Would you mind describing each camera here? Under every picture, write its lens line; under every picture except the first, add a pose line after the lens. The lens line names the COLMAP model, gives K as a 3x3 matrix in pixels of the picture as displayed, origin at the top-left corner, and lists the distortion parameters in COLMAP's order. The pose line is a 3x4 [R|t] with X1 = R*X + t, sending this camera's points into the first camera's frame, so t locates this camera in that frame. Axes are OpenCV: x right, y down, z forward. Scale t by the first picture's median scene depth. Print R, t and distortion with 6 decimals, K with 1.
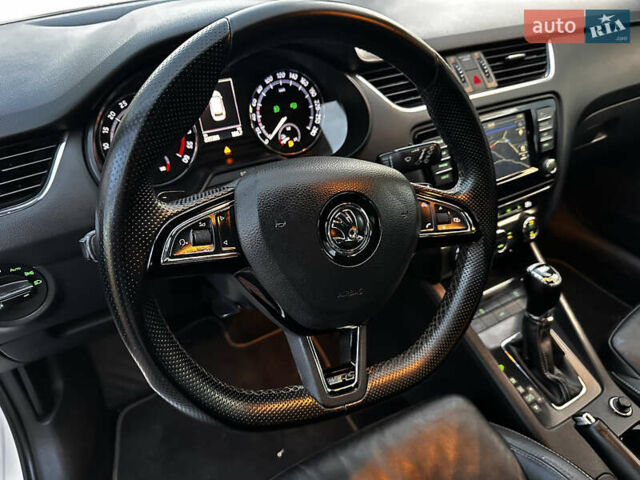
lens RADIAL K [[458.0, 0, 320.0], [0, 458.0, 240.0], [0, 0, 1]] dist [-0.002763, 0.002867]
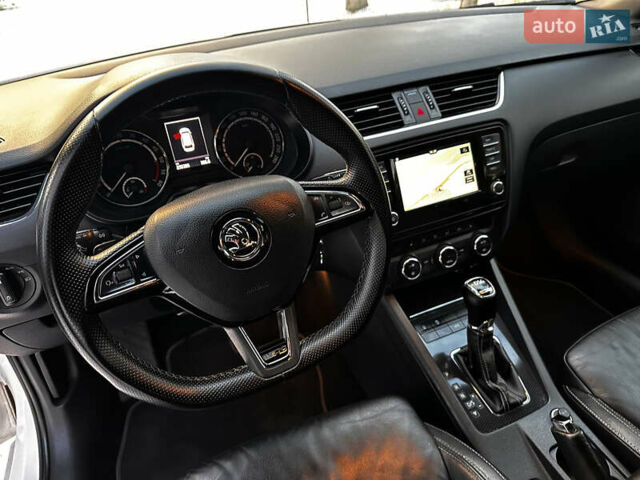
lens RADIAL K [[458.5, 0, 323.8], [0, 458.5, 240.1], [0, 0, 1]] dist [0.048438, -0.067503]
pose [[0.991704, 0.011455, -0.128030, 0.252696], [-0.017337, 0.998840, -0.044916, 0.017326], [0.127367, 0.046763, 0.990753, -0.127250]]
